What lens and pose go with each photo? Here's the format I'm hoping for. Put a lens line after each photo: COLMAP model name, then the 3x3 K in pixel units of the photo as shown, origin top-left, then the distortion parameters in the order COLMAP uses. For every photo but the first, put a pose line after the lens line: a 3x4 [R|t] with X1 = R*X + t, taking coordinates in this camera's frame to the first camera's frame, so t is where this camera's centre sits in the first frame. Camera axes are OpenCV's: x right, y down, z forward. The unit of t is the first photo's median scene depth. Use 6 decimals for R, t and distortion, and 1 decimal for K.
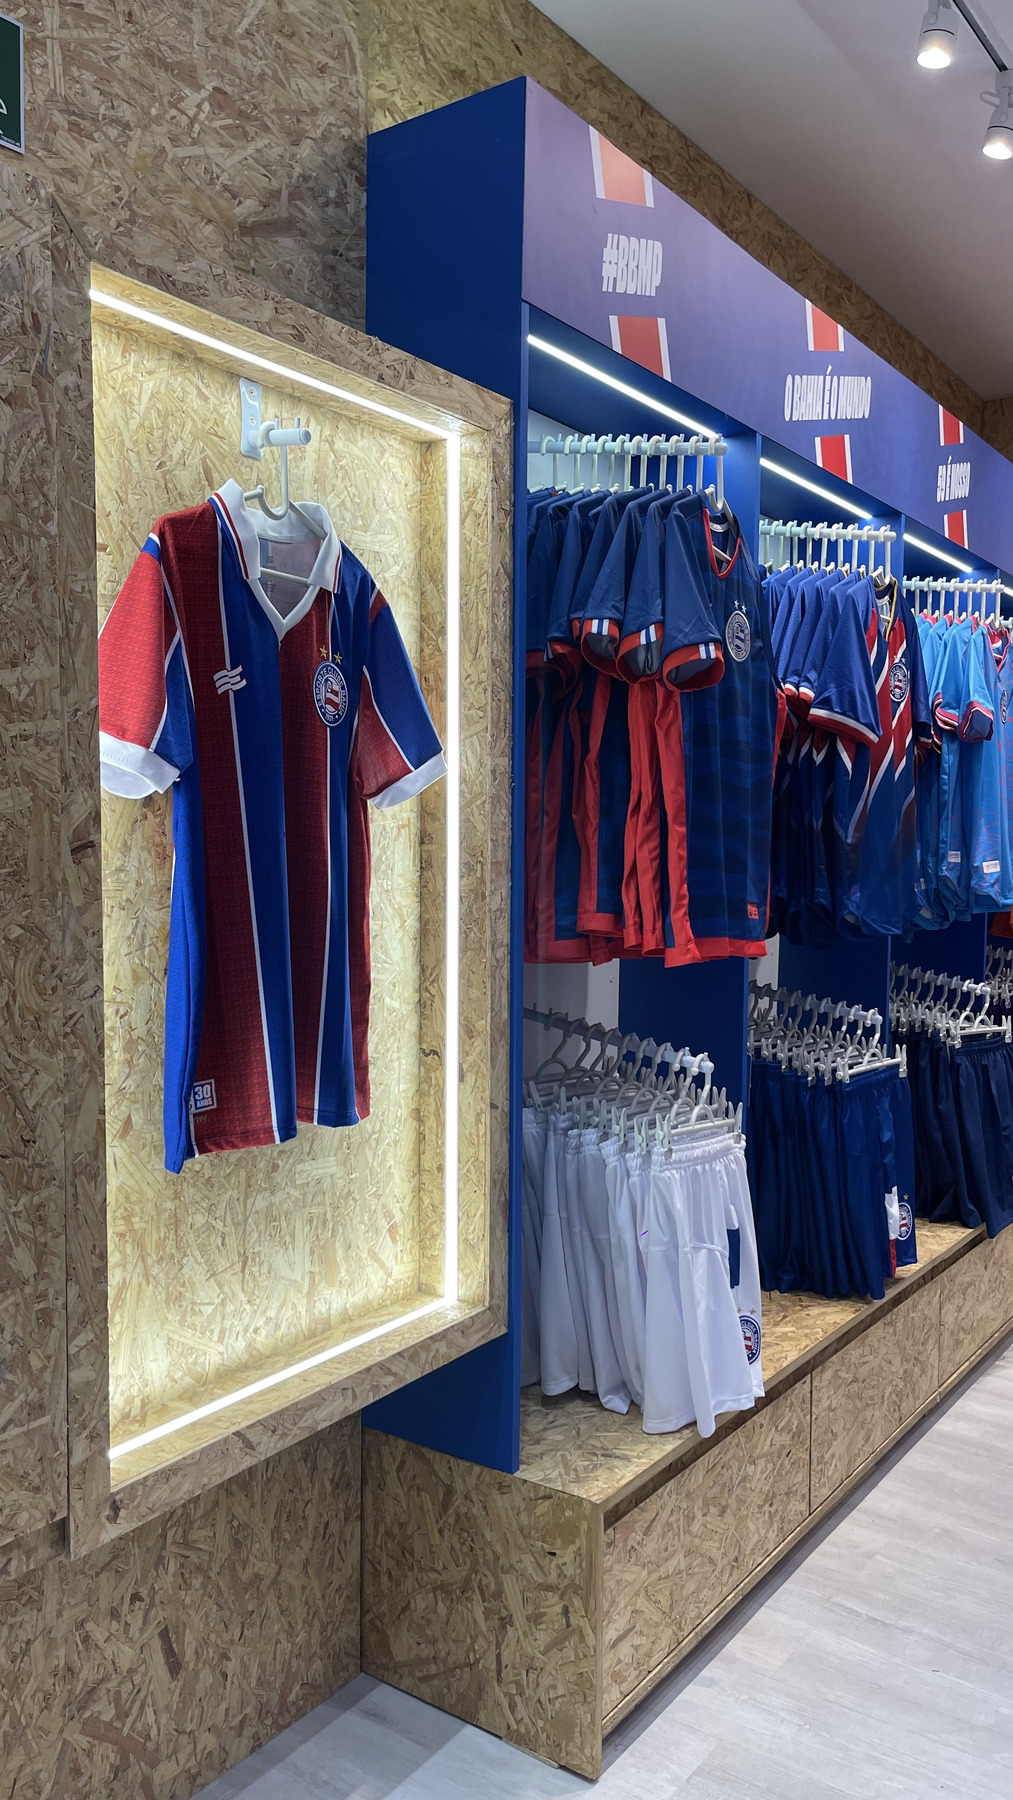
lens RADIAL K [[1392.6, 0, 507.9], [0, 1392.6, 932.5], [0, 0, 1]] dist [-0.000500, -0.001019]
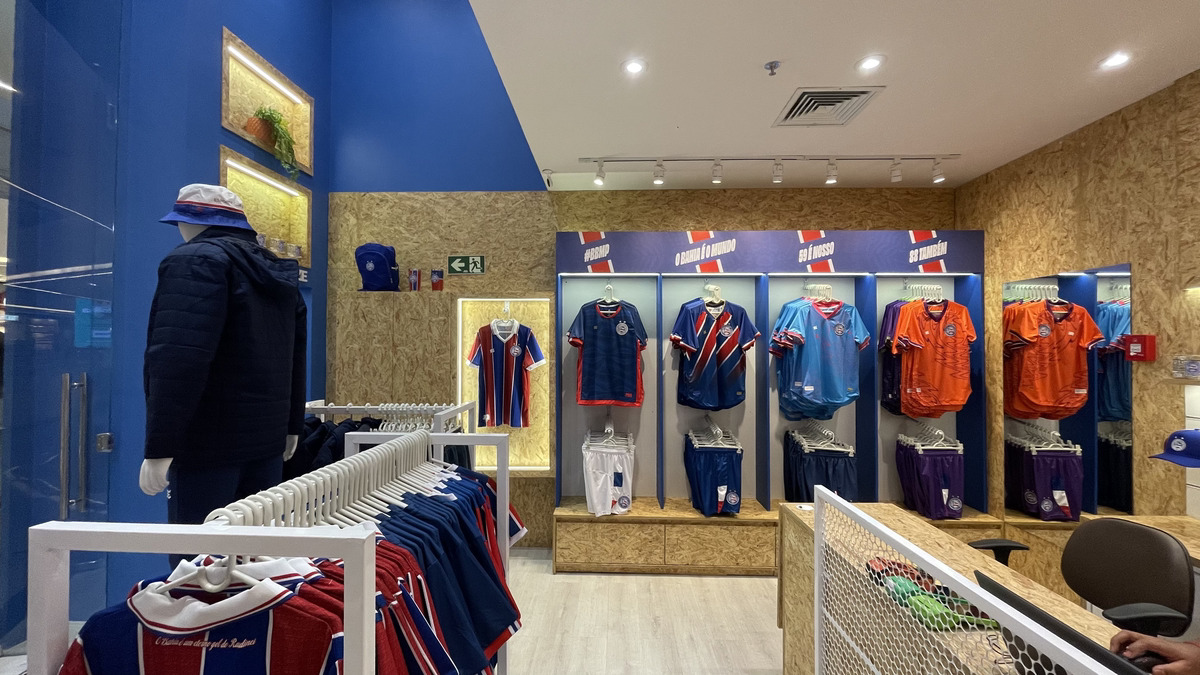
lens RADIAL K [[482.2, 0, 597.6], [0, 482.2, 338.6], [0, 0, 1]] dist [-0.001805, 0.000098]
pose [[0.537465, -0.019396, -0.843063, 1.155012], [-0.054300, 0.996865, -0.057552, -0.083429], [0.841536, 0.076711, 0.534727, 0.137298]]
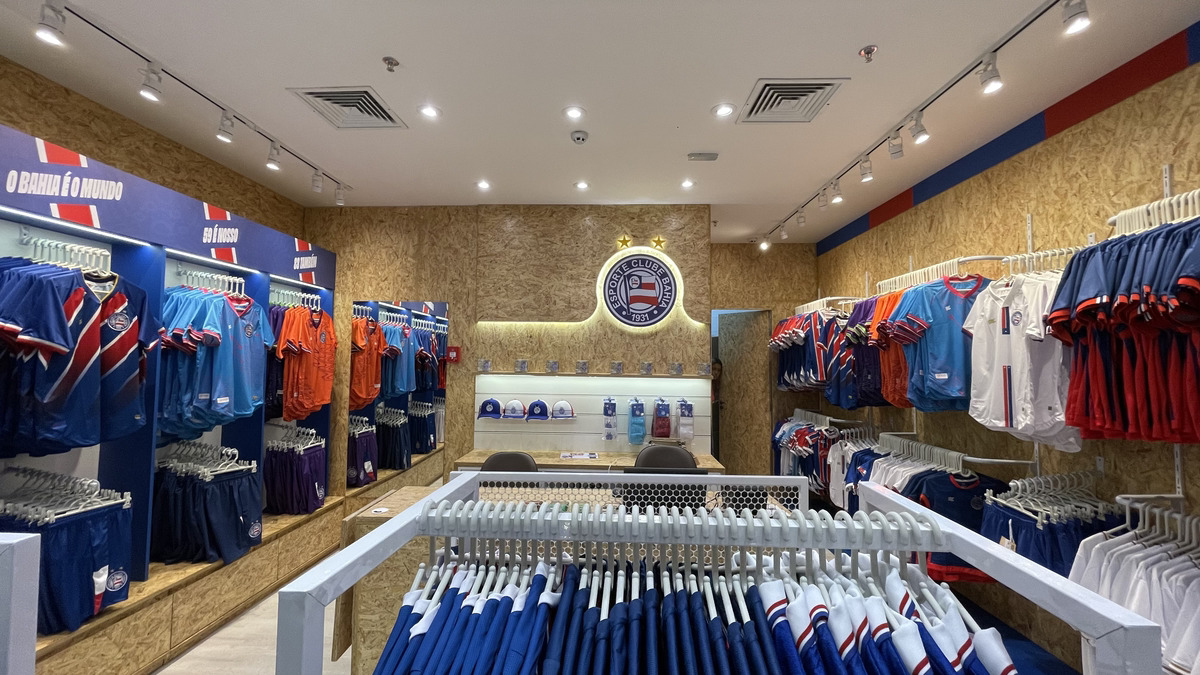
lens RADIAL K [[482.2, 0, 599.5], [0, 482.2, 335.5], [0, 0, 1]] dist [-0.001805, 0.000098]
pose [[0.845525, 0.030539, 0.533062, 0.546723], [0.029661, 0.994135, -0.104001, -0.063781], [-0.533111, 0.103746, 0.839660, -0.014661]]
